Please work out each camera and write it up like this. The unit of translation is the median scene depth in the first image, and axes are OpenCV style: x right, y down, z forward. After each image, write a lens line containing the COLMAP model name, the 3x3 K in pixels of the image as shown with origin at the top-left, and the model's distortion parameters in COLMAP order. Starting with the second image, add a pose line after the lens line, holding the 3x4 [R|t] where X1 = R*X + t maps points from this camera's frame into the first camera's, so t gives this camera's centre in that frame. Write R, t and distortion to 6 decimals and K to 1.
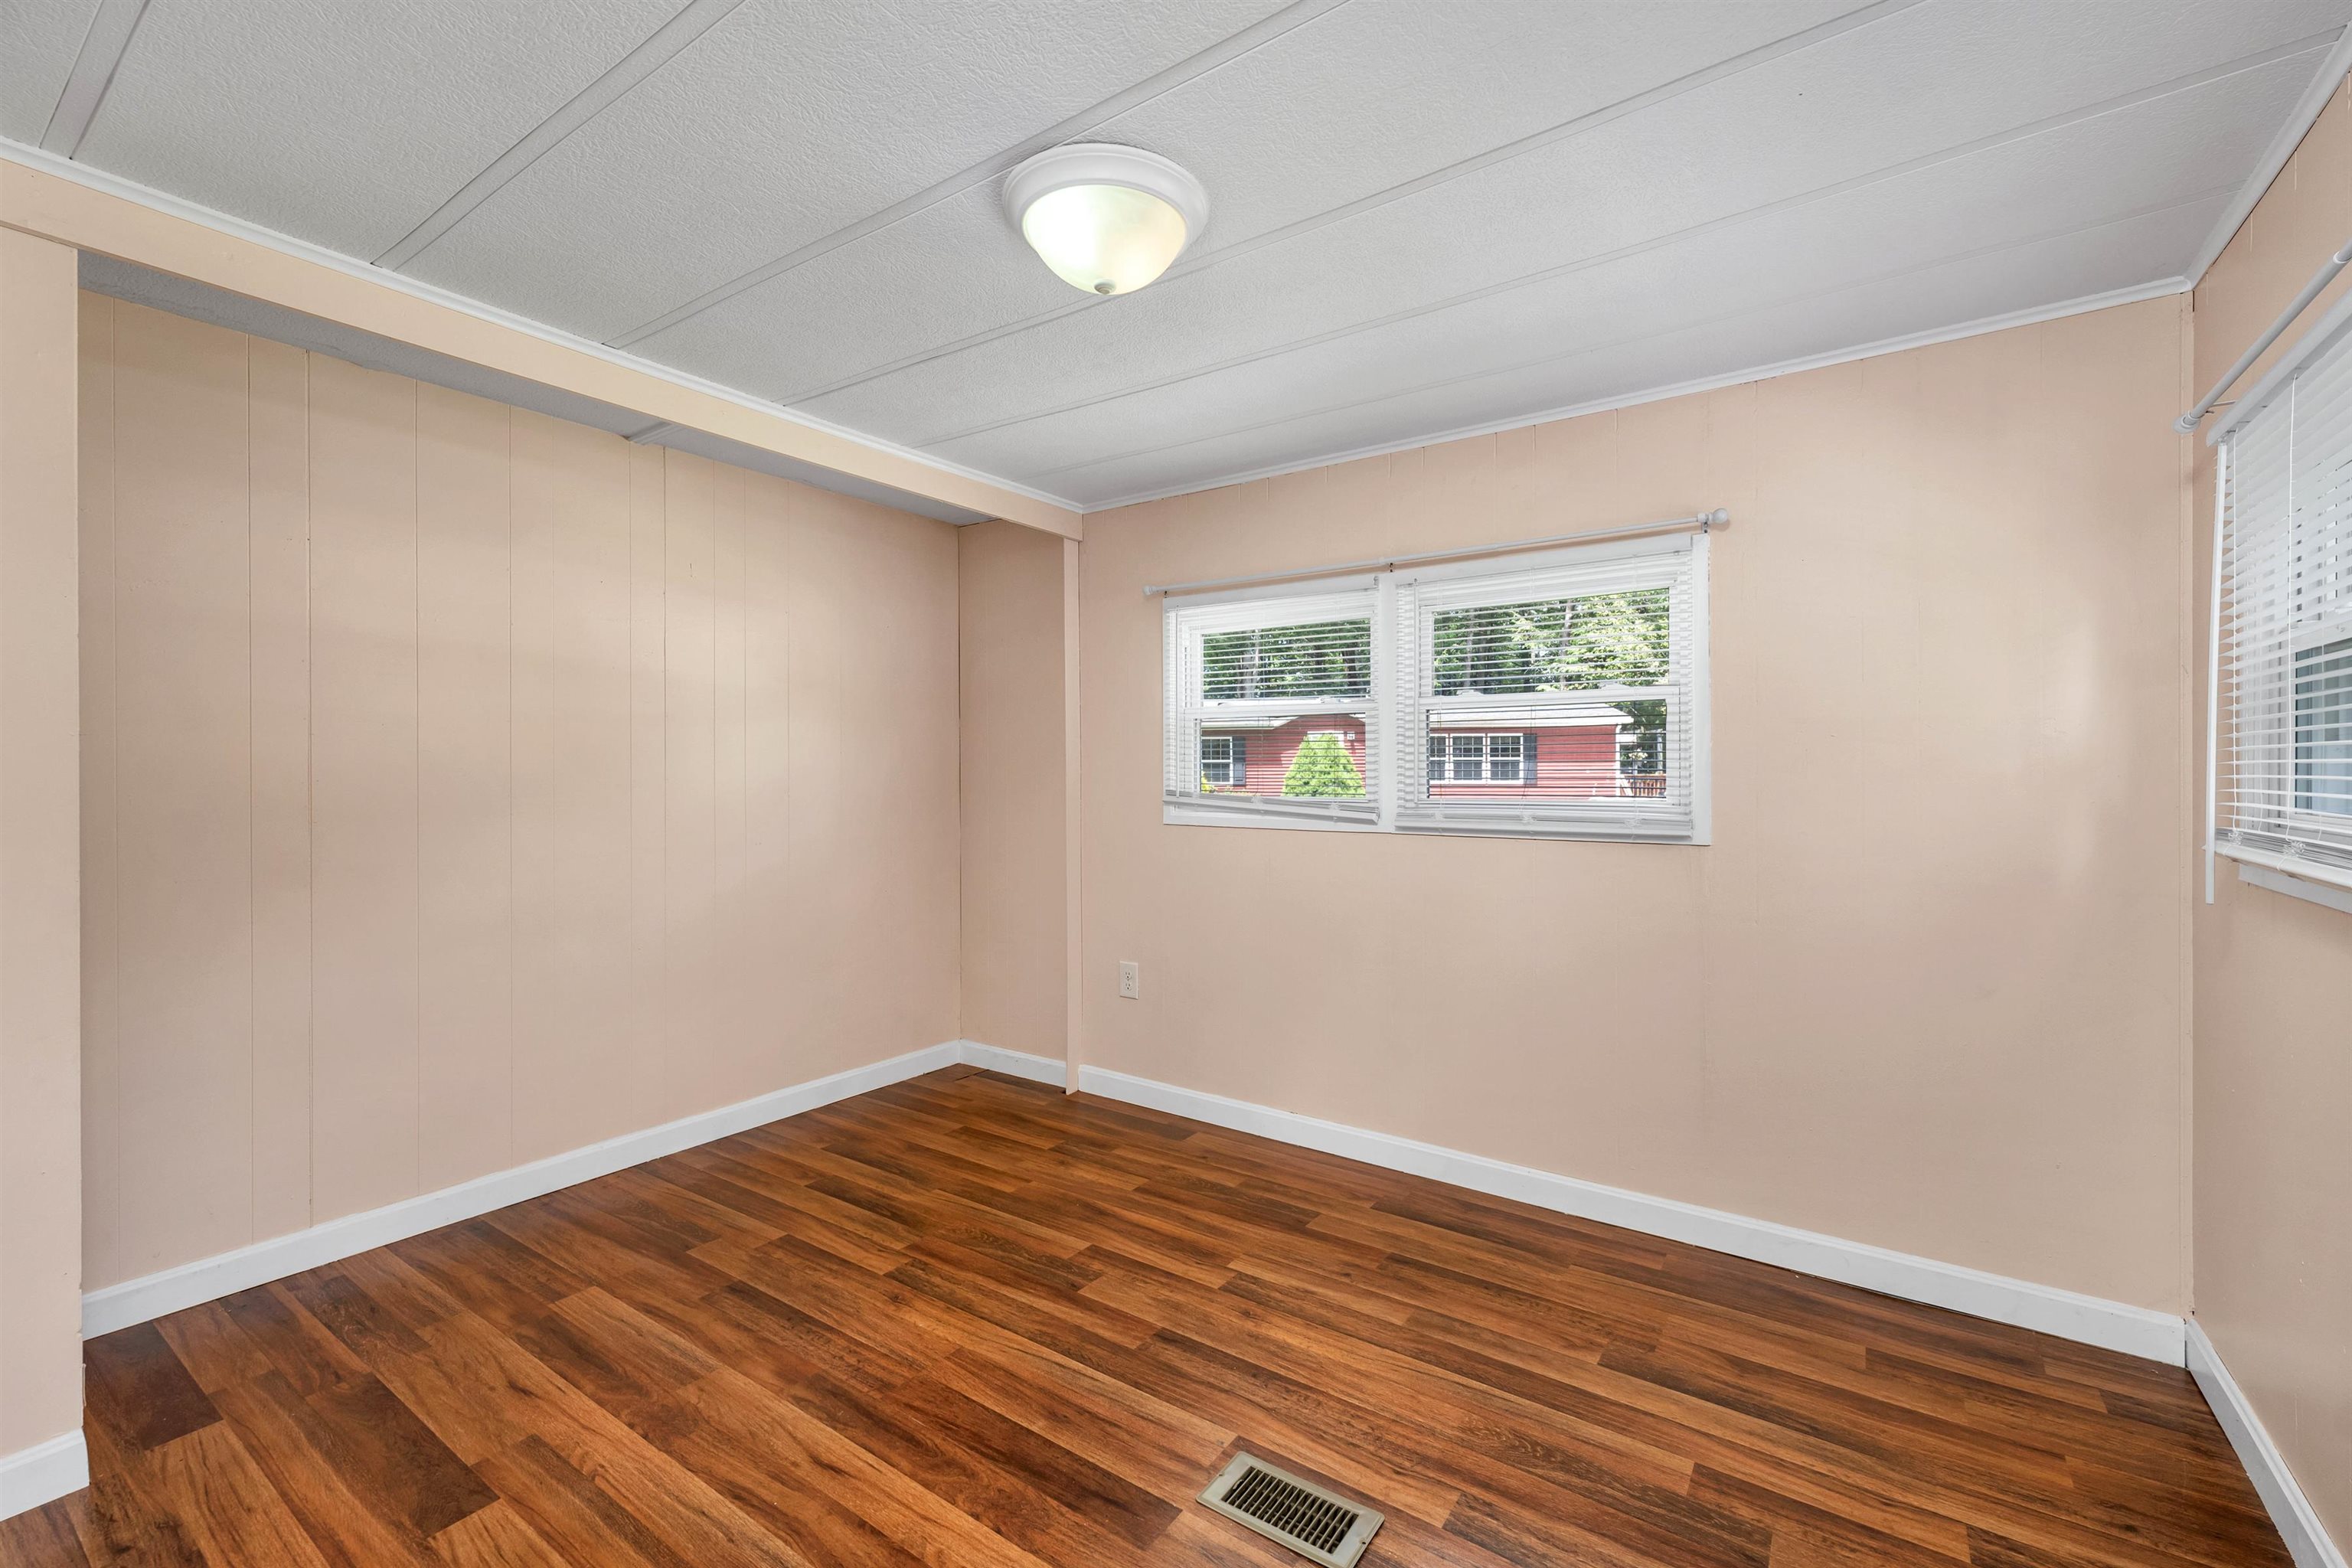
lens RADIAL K [[981.5, 0, 1181.4], [0, 981.5, 773.5], [0, 0, 1]] dist [0.000310, 0.000197]
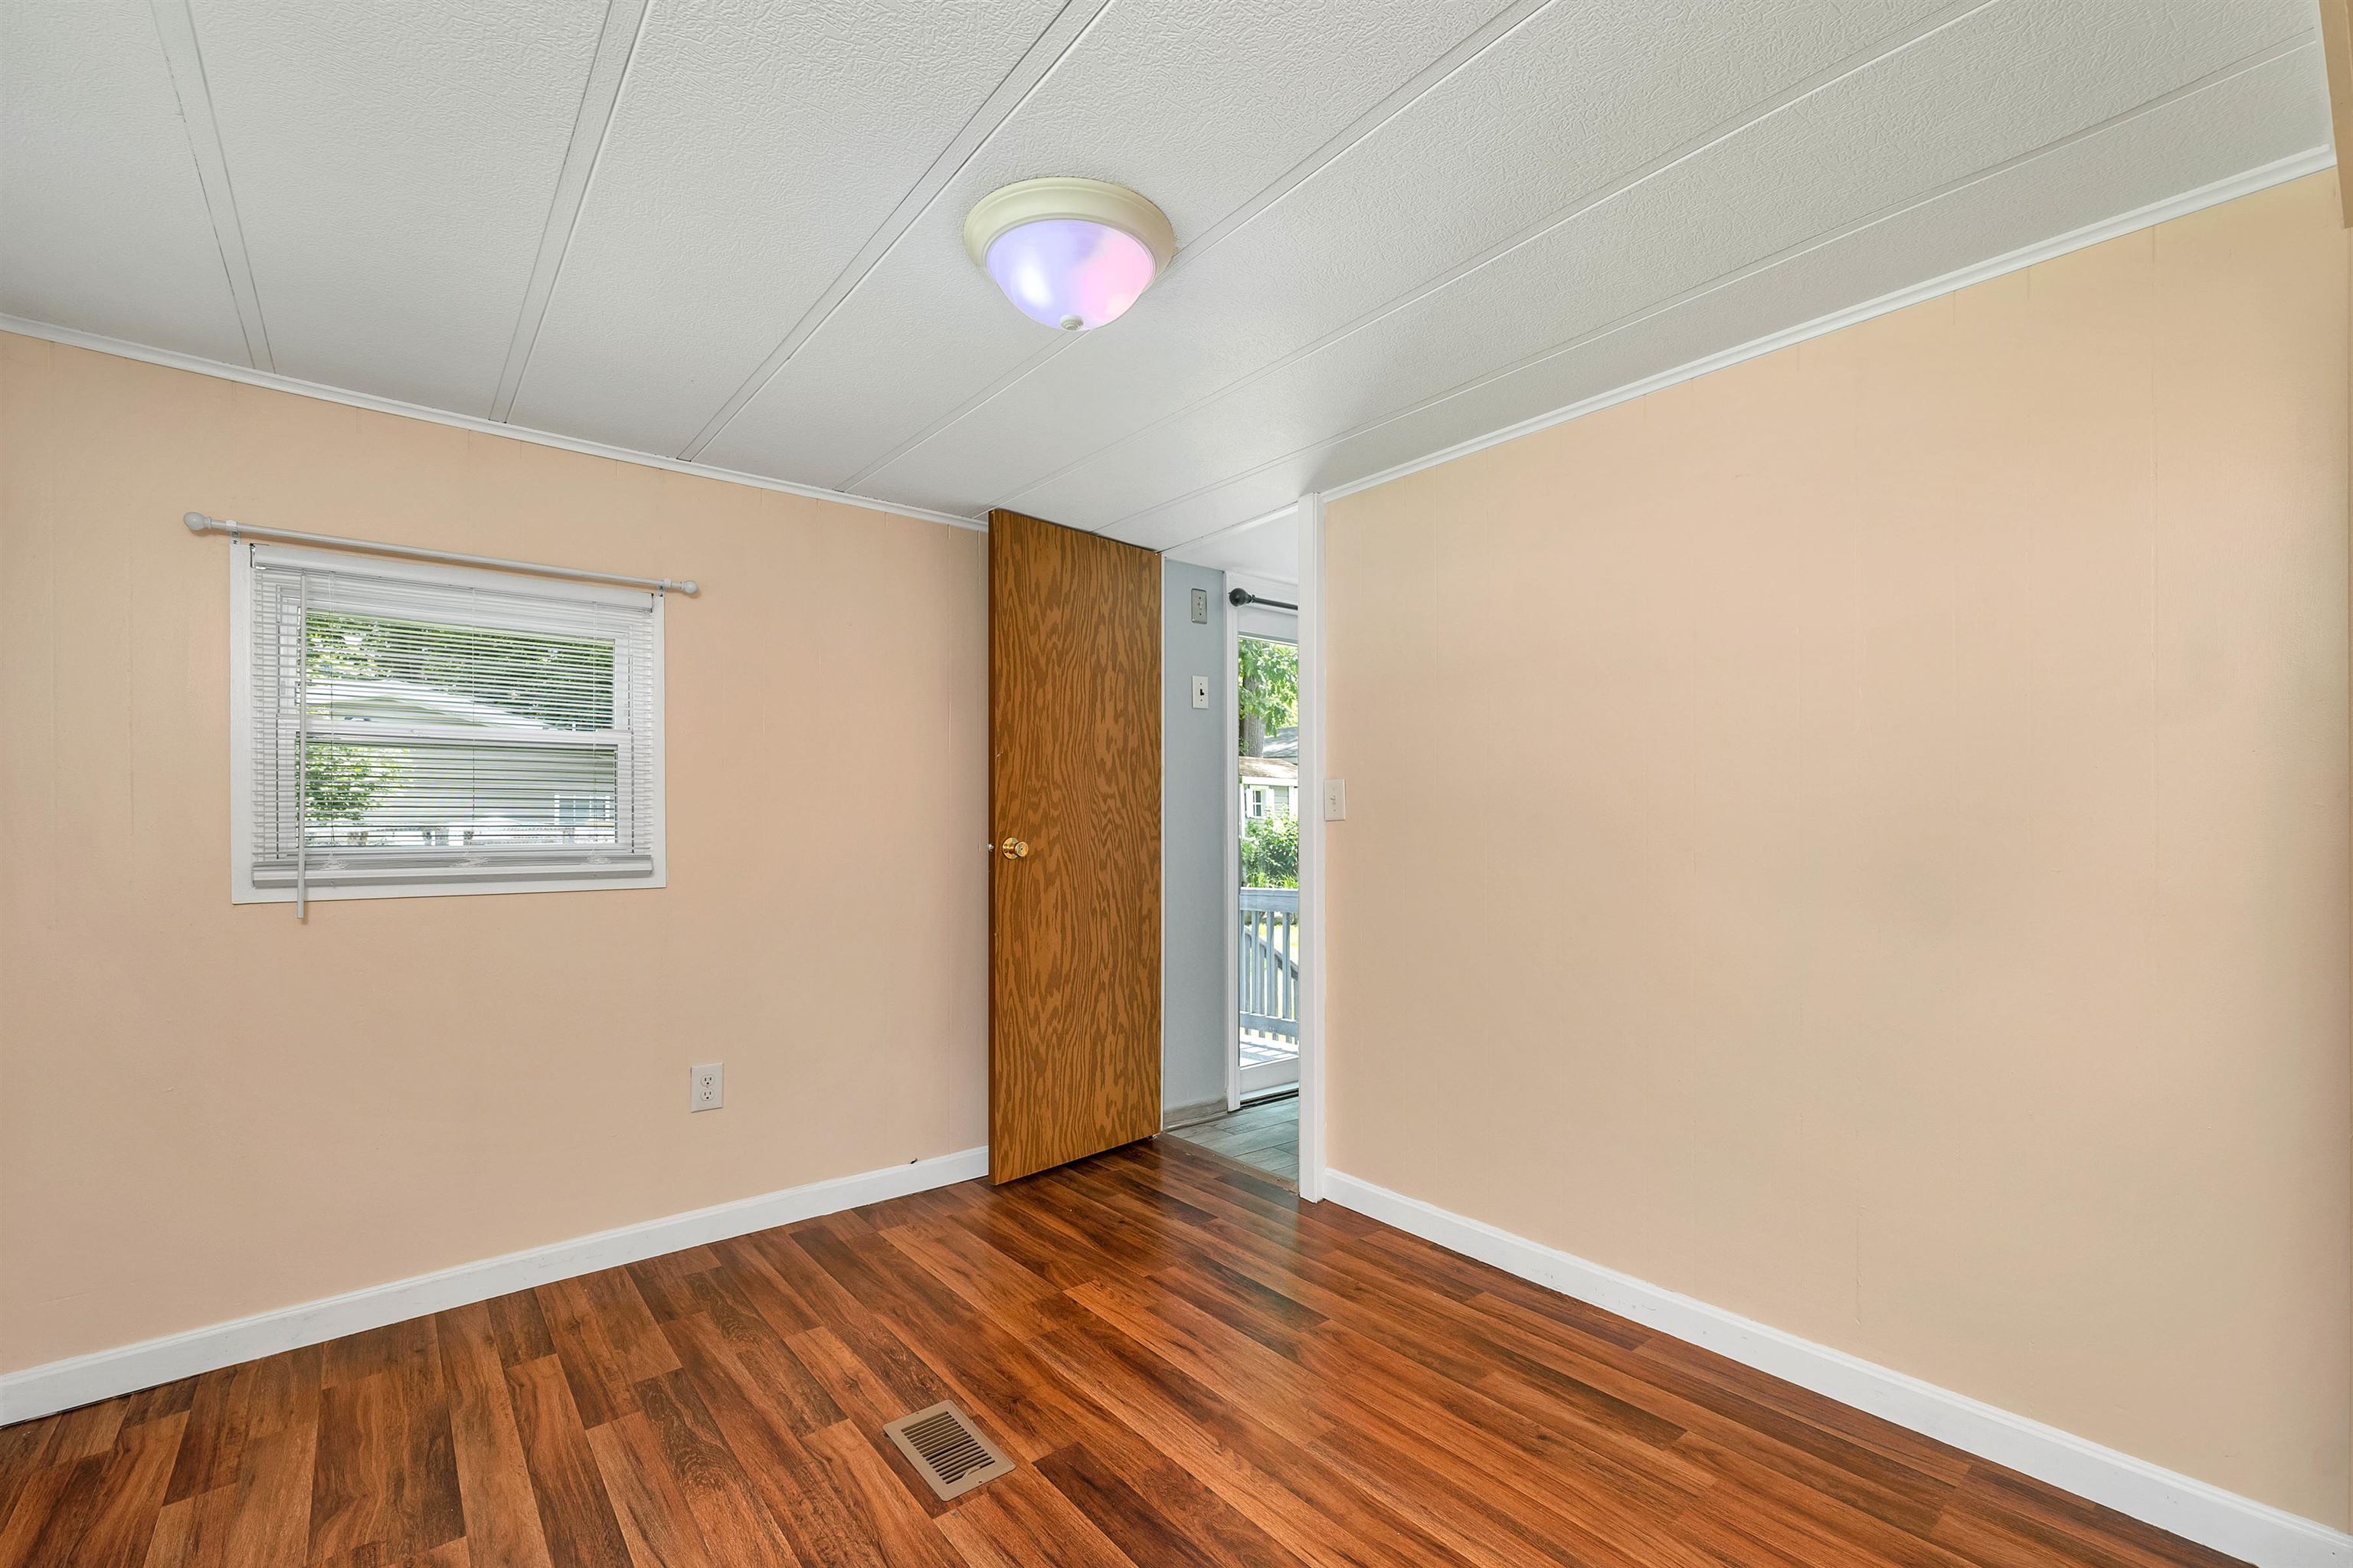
lens RADIAL K [[999.8, 0, 1177.3], [0, 999.8, 817.5], [0, 0, 1]] dist [0.000511, -0.000191]
pose [[-0.960536, 0.004850, 0.278112, -0.386926], [0.004425, 0.999988, -0.002154, 0.003576], [-0.278119, -0.000838, -0.960546, 1.641127]]
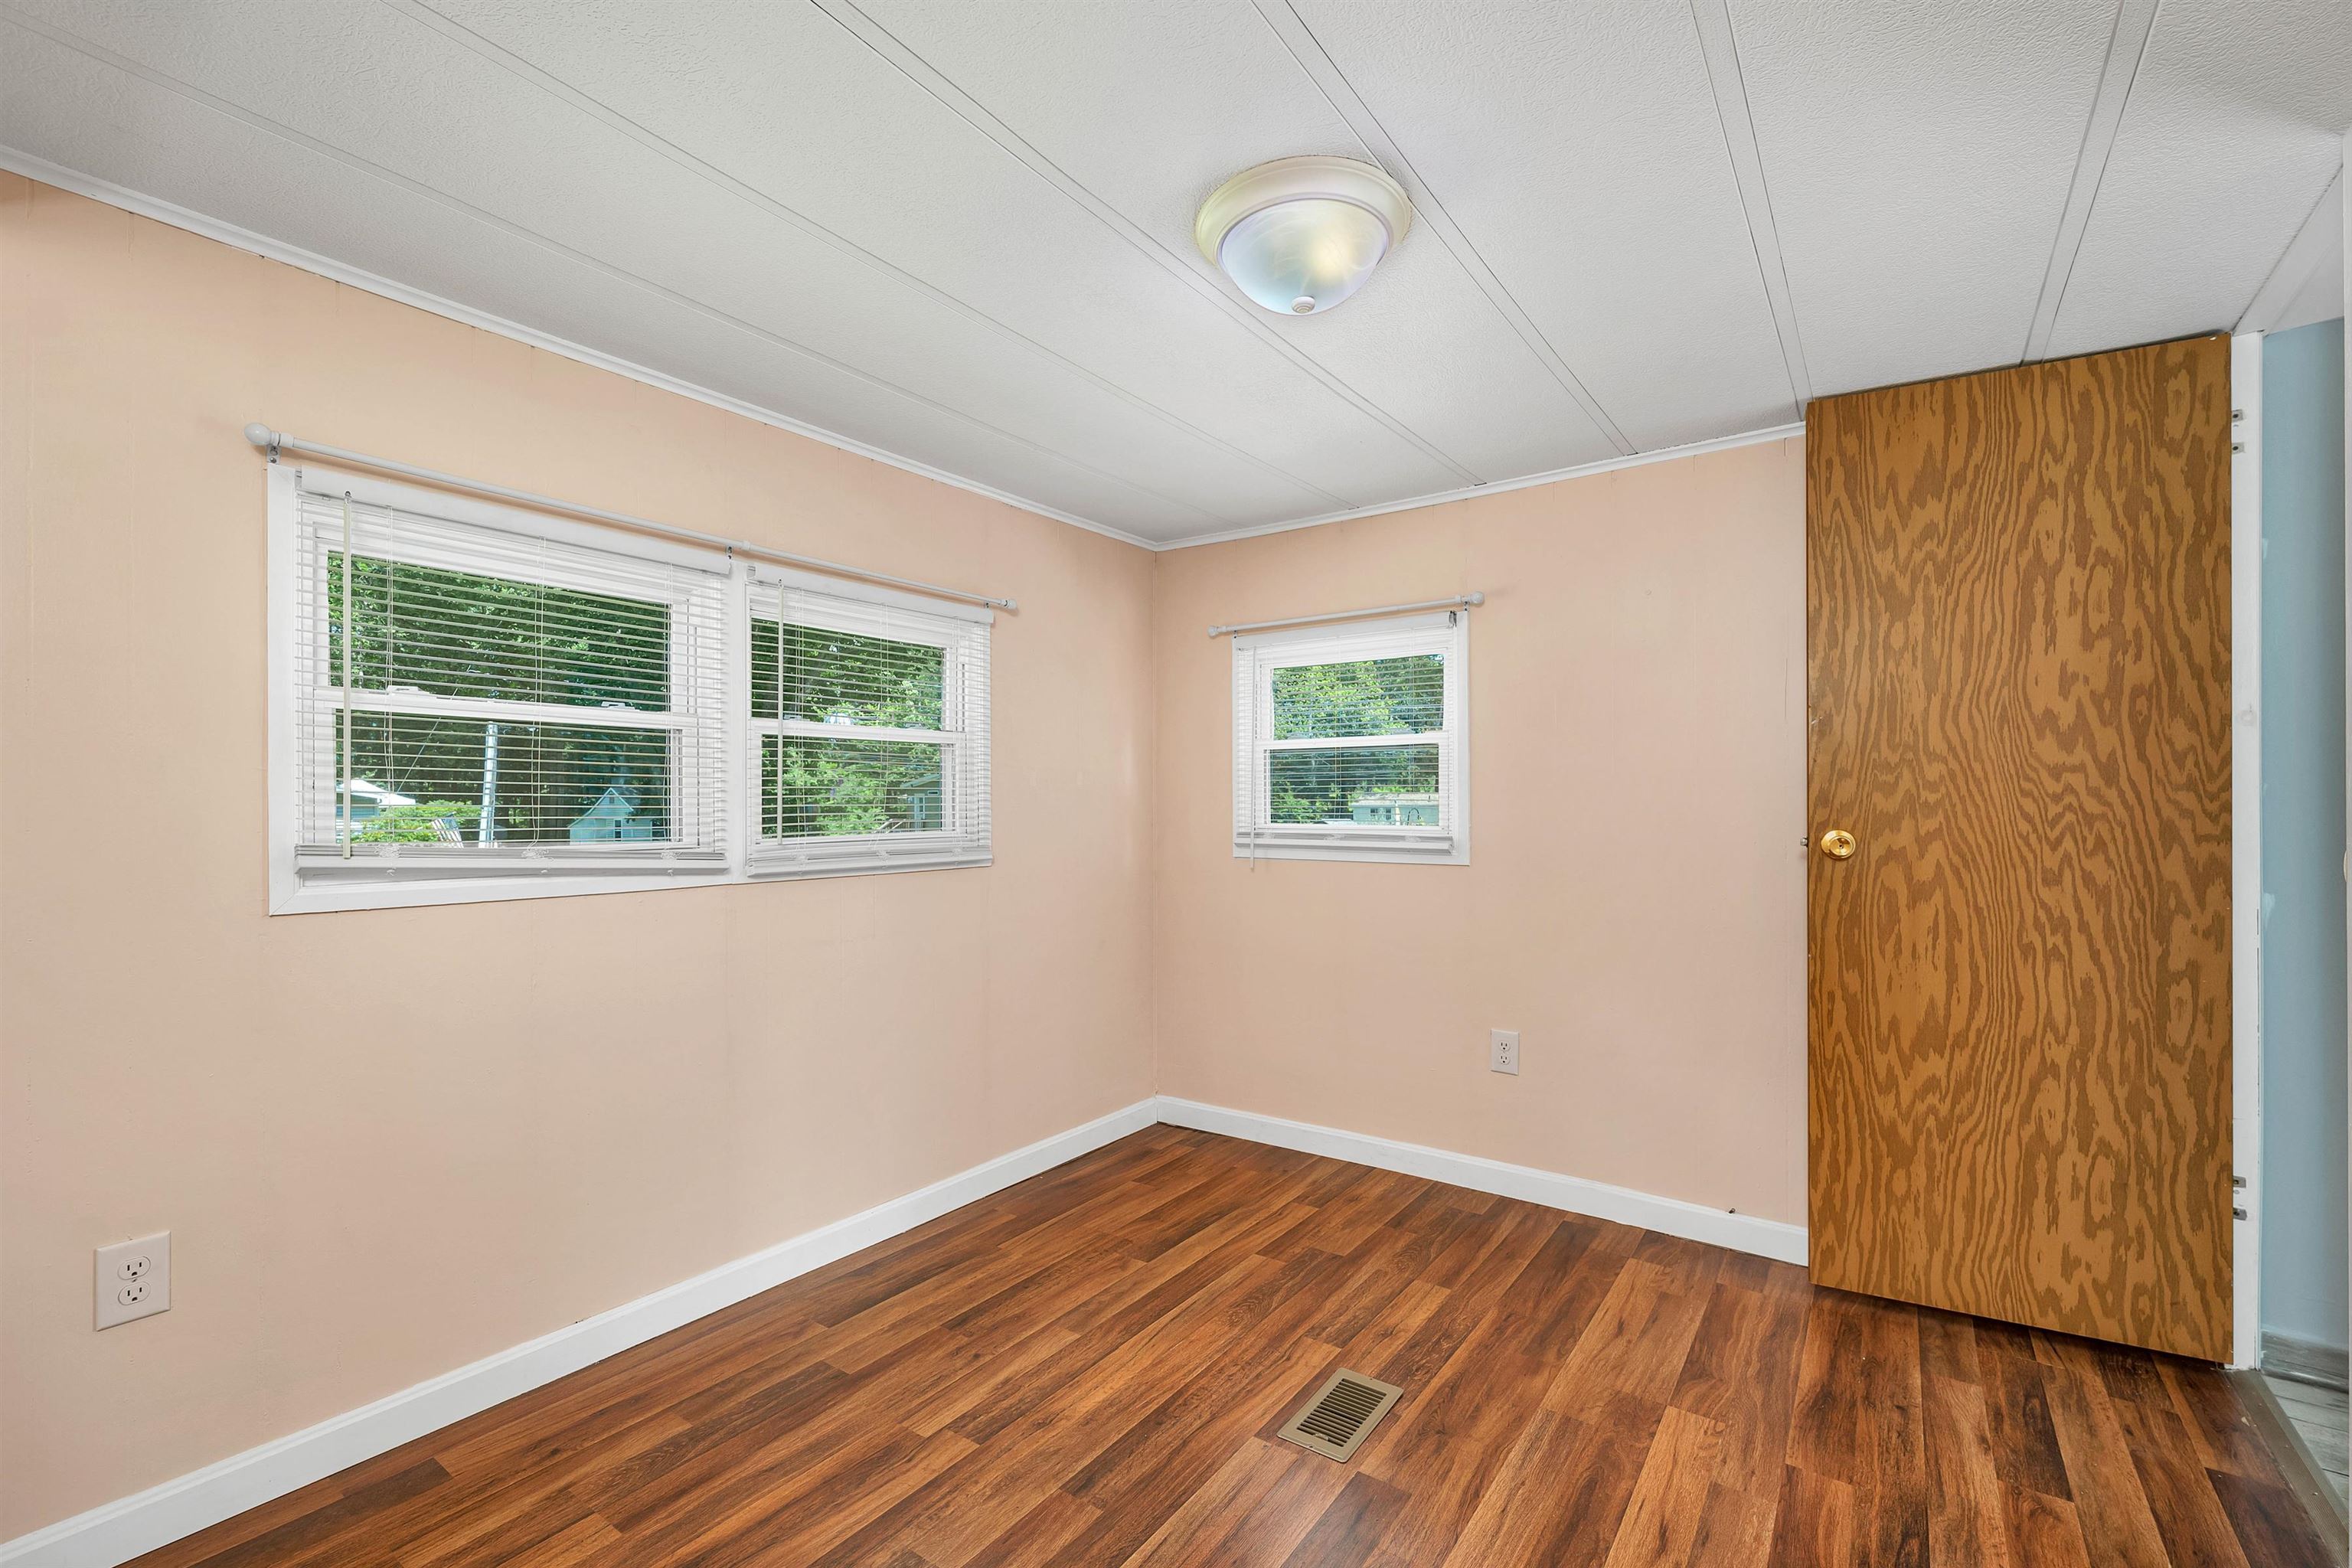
lens RADIAL K [[999.5, 0, 1179.2], [0, 999.5, 793.1], [0, 0, 1]] dist [0.002466, 0.000297]
pose [[0.012585, 0.011943, 0.999849, -0.905574], [0.004602, 0.999917, -0.012002, -0.002659], [-0.999910, 0.004752, 0.012529, 0.939430]]
